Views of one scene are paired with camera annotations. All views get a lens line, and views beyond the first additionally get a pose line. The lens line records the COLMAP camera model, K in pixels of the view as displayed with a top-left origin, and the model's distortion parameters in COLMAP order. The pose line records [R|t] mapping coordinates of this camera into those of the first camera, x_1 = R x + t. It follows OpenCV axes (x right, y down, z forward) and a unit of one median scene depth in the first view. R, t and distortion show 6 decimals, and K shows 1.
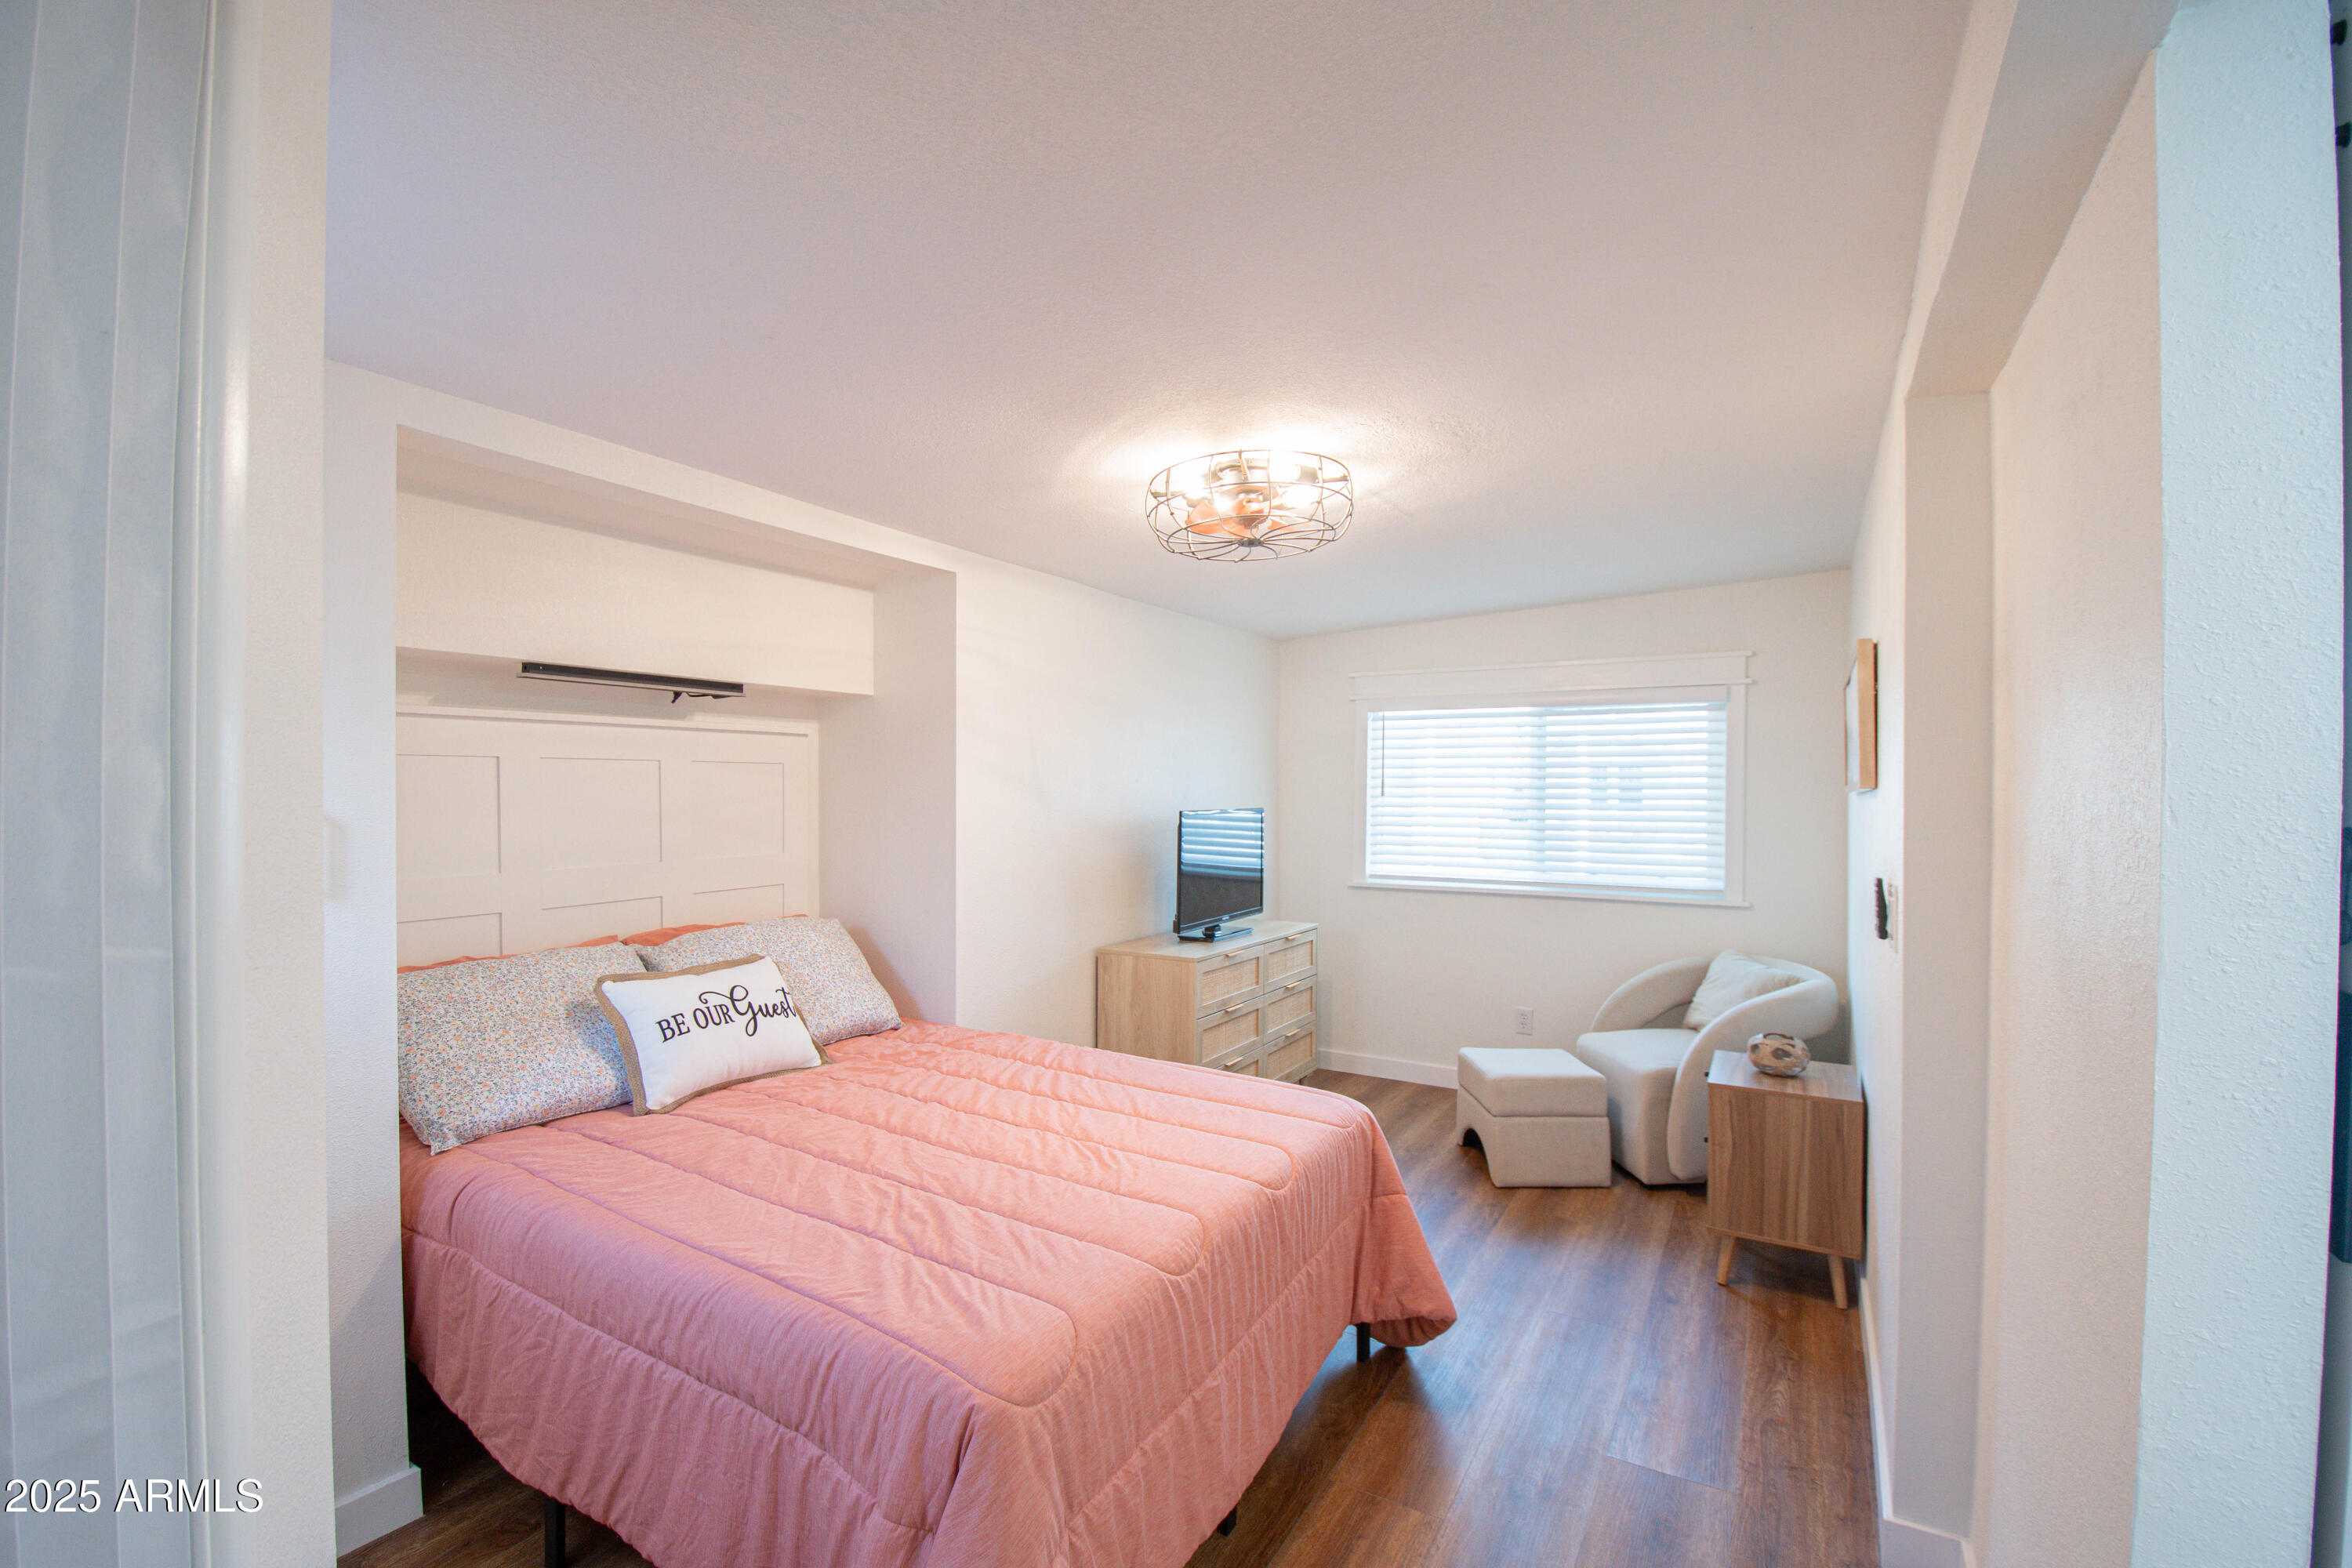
lens RADIAL K [[1023.6, 0, 1181.1], [0, 1023.6, 795.1], [0, 0, 1]] dist [0.007469, -0.020795]
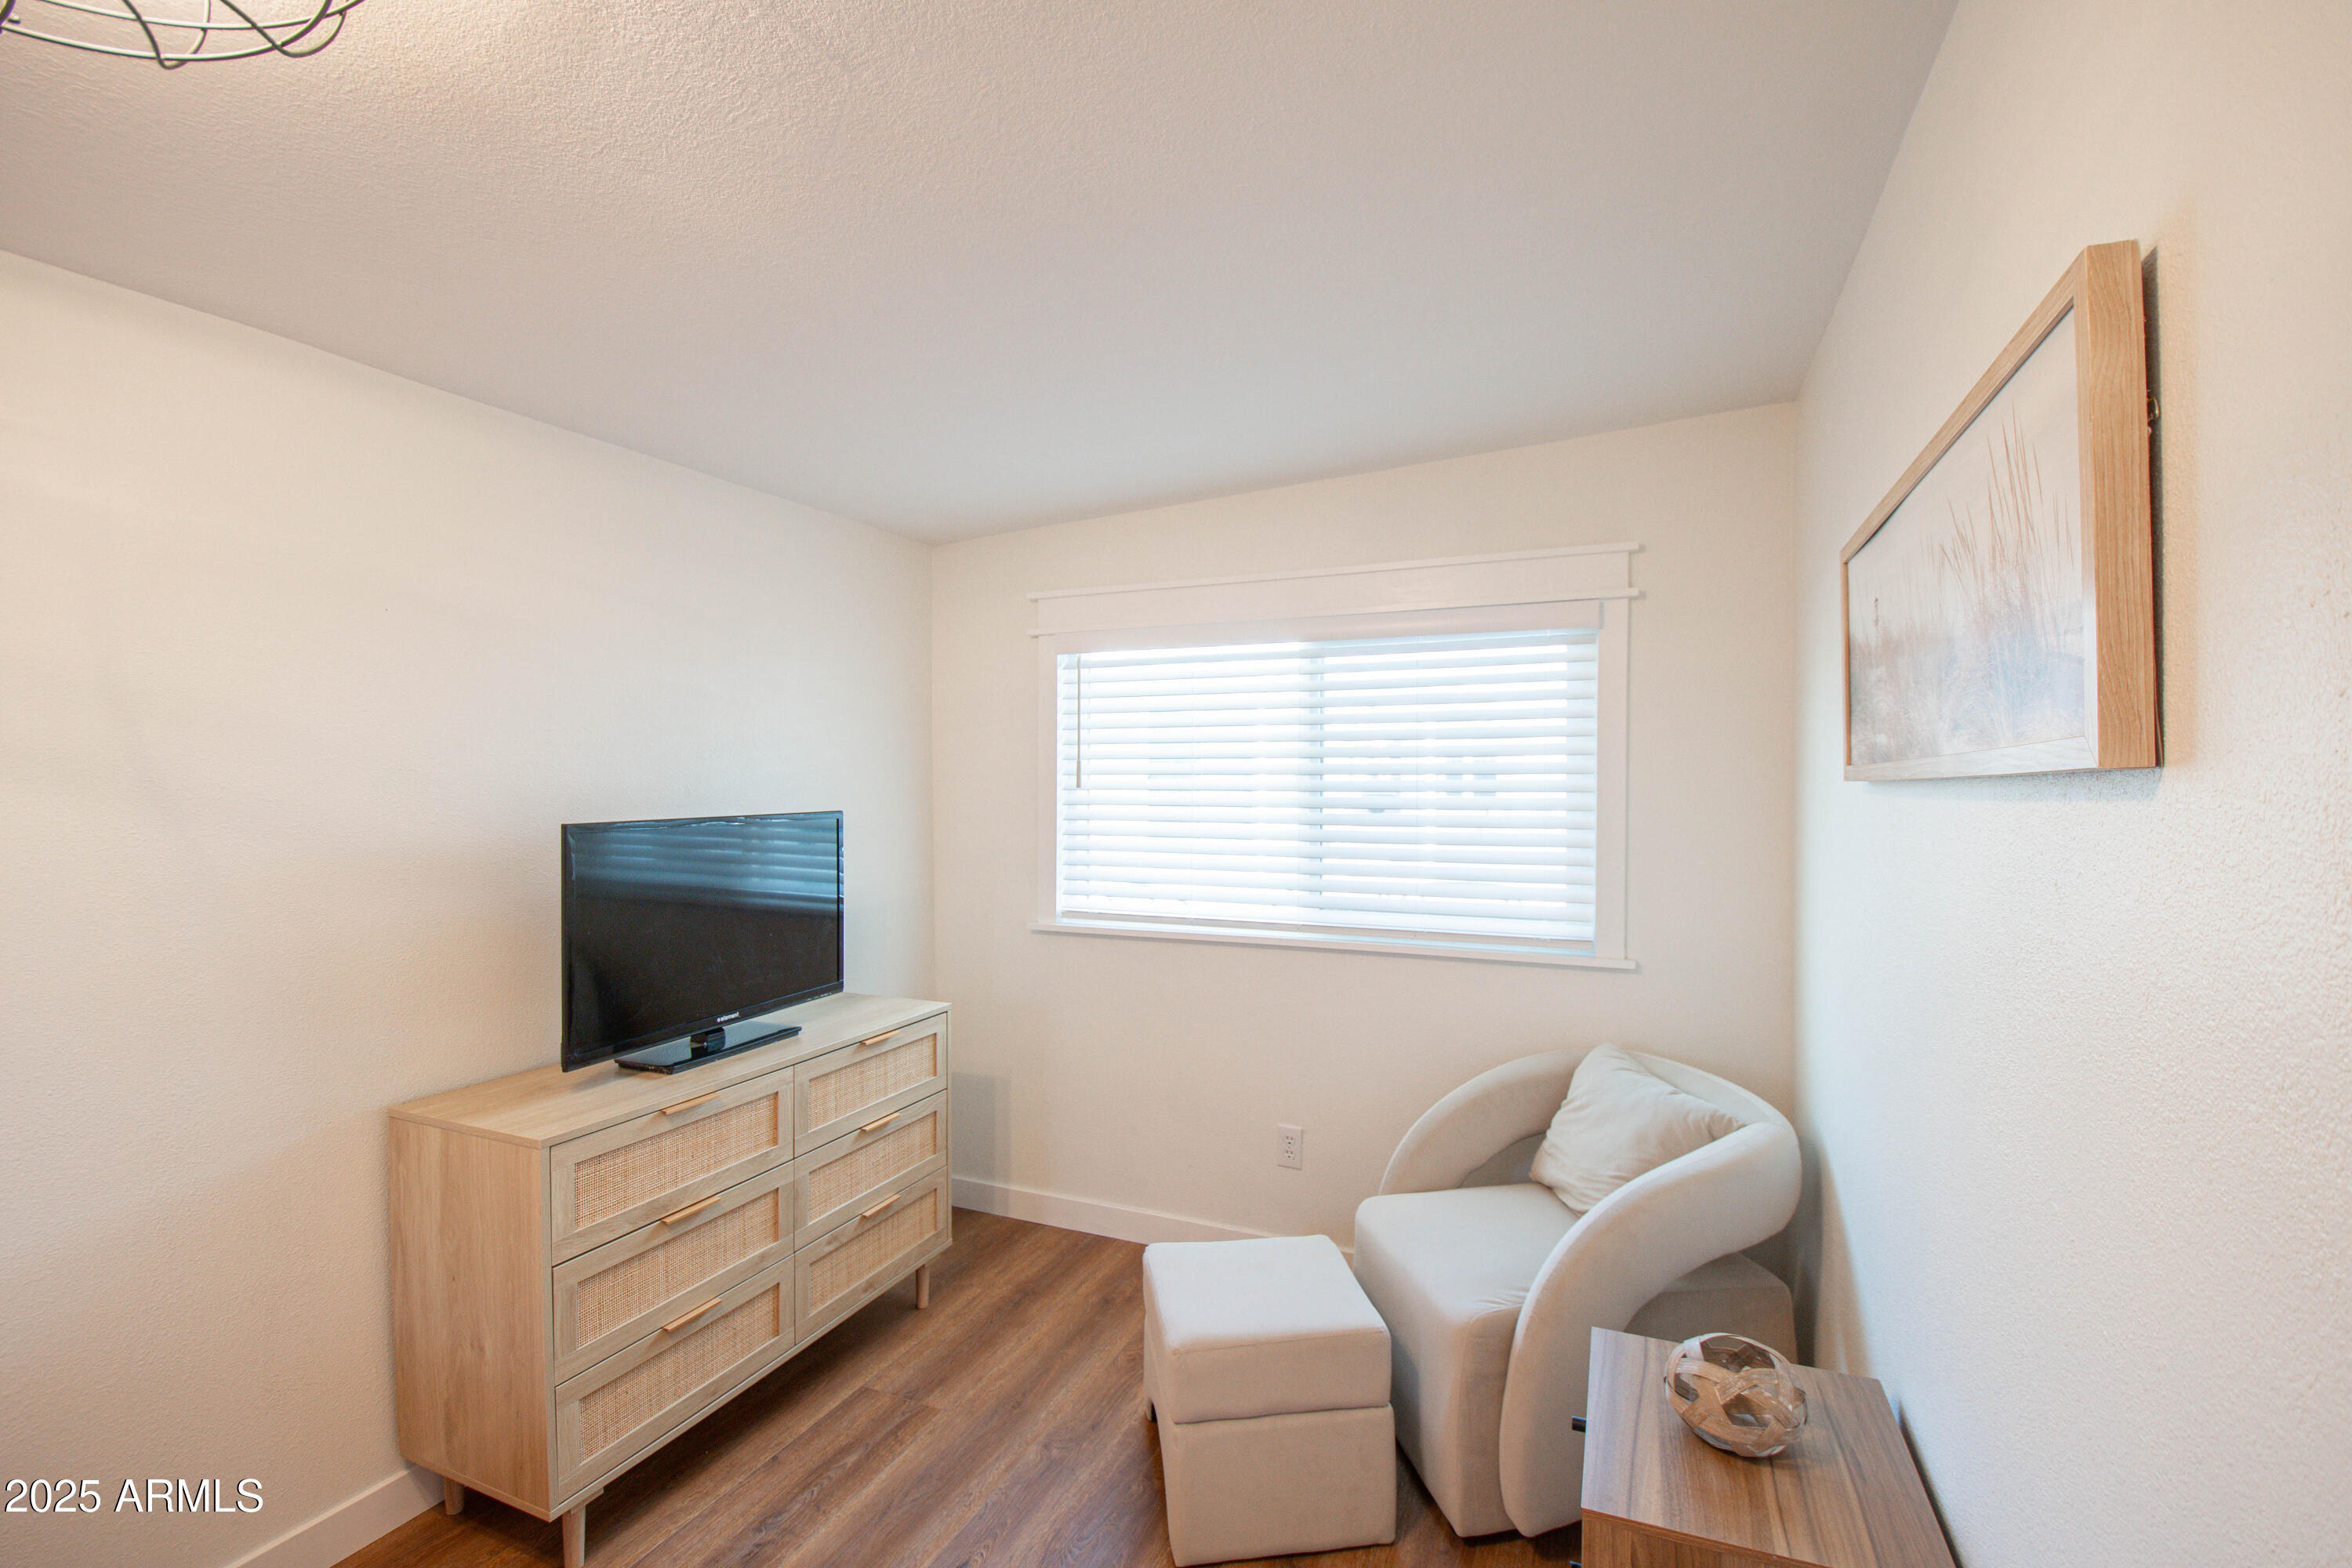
lens RADIAL K [[1023.6, 0, 1181.1], [0, 1023.6, 795.1], [0, 0, 1]] dist [0.007469, -0.020795]
pose [[0.992828, -0.010074, 0.119124, 0.218371], [0.008434, 0.999863, 0.014264, -0.003424], [-0.119251, -0.013157, 0.992777, 0.434074]]
